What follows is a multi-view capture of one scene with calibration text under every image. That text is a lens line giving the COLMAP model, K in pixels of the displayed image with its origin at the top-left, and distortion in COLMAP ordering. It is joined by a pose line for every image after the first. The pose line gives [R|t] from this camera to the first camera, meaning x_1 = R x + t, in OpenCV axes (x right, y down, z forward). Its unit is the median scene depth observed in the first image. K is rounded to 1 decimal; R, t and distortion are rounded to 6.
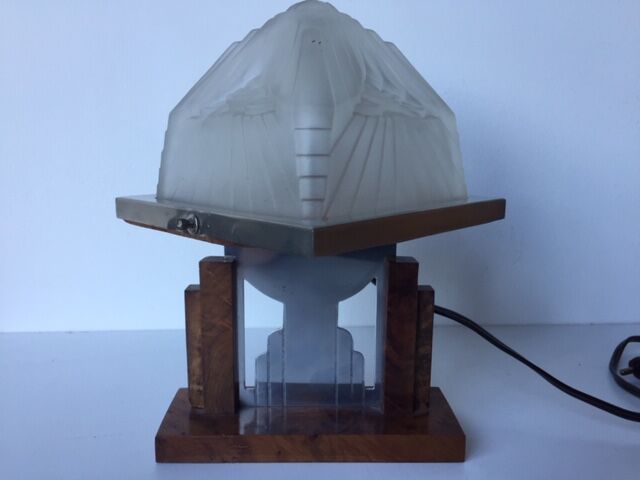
lens RADIAL K [[568.3, 0, 320.0], [0, 568.3, 240.0], [0, 0, 1]] dist [0.115906, -0.207407]
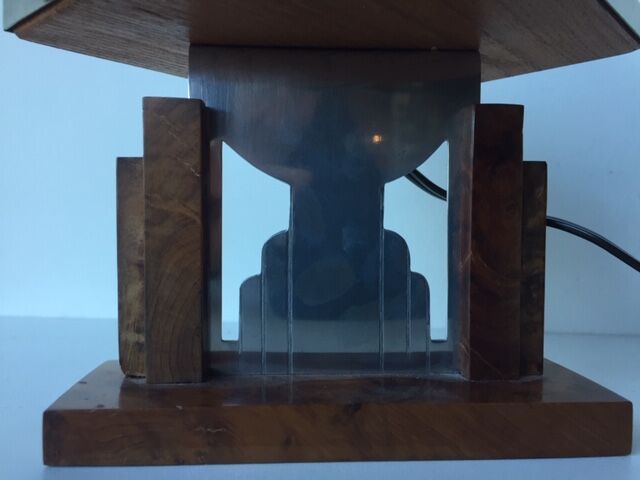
lens RADIAL K [[568.3, 0, 320.0], [0, 568.3, 240.0], [0, 0, 1]] dist [0.115906, -0.207407]
pose [[0.998901, -0.004090, 0.046700, -0.062216], [0.011361, 0.987612, -0.156506, 0.260963], [-0.045482, 0.156864, 0.986572, 0.441216]]
